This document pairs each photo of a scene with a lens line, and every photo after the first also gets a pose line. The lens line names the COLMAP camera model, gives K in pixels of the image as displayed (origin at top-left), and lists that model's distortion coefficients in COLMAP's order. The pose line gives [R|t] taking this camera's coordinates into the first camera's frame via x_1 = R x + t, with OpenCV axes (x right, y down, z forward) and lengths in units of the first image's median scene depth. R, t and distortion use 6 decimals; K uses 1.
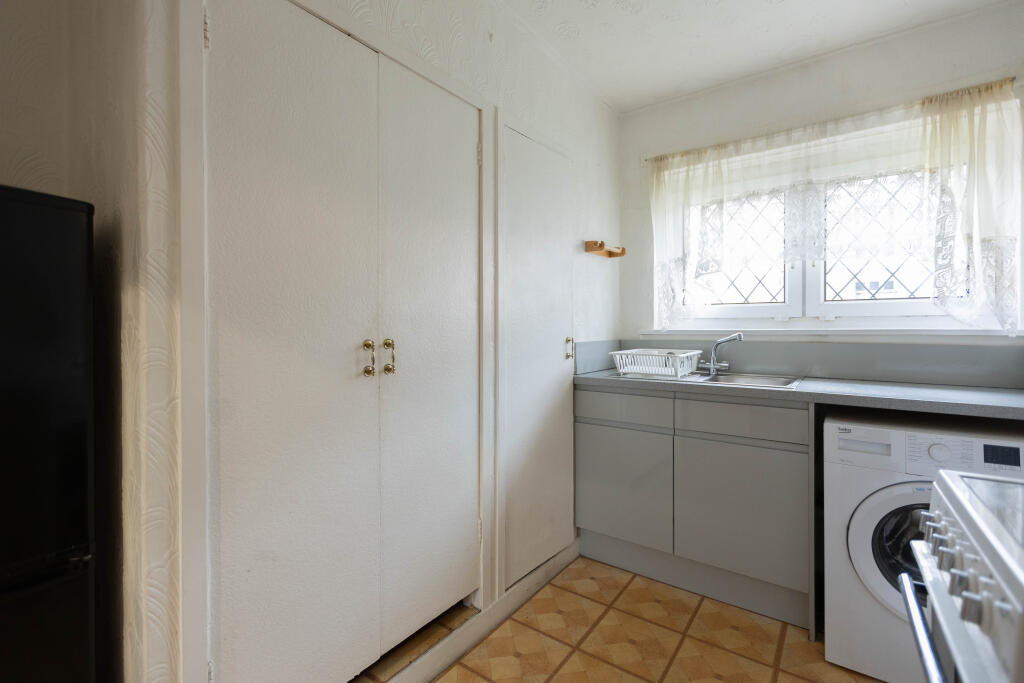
lens RADIAL K [[452.4, 0, 508.7], [0, 452.4, 334.6], [0, 0, 1]] dist [0.000808, -0.000861]
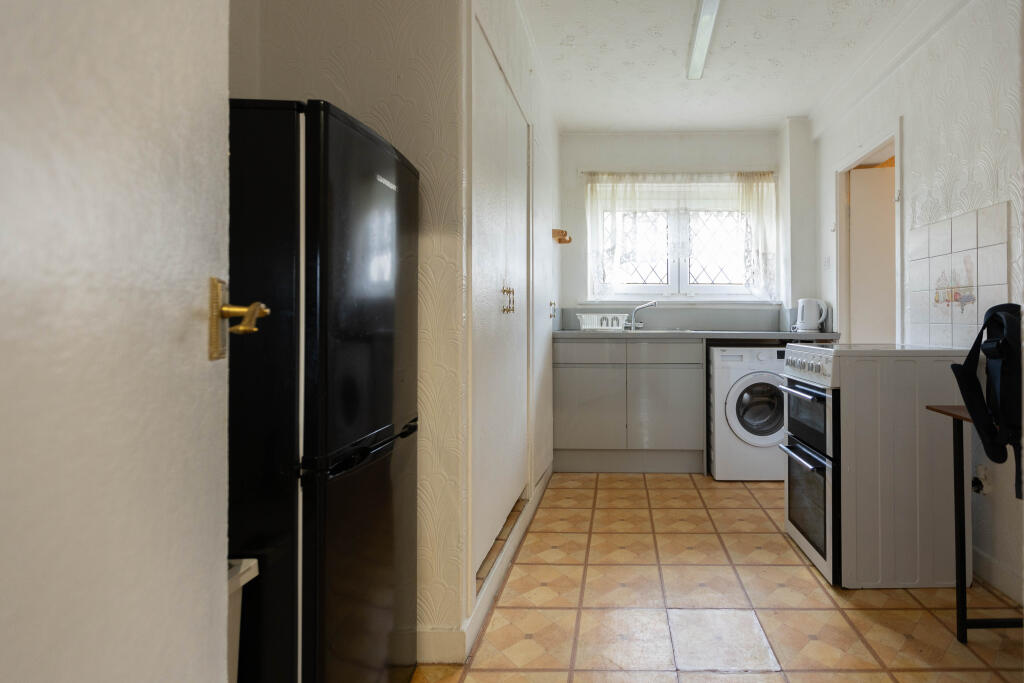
lens RADIAL K [[654.9, 0, 512.0], [0, 654.9, 341.5], [0, 0, 1]] dist [-0.001675, -0.000510]
pose [[0.816217, 0.008650, 0.577681, -1.123704], [0.003672, 0.999790, -0.020160, 0.170254], [-0.577734, 0.018576, 0.816014, -0.505621]]
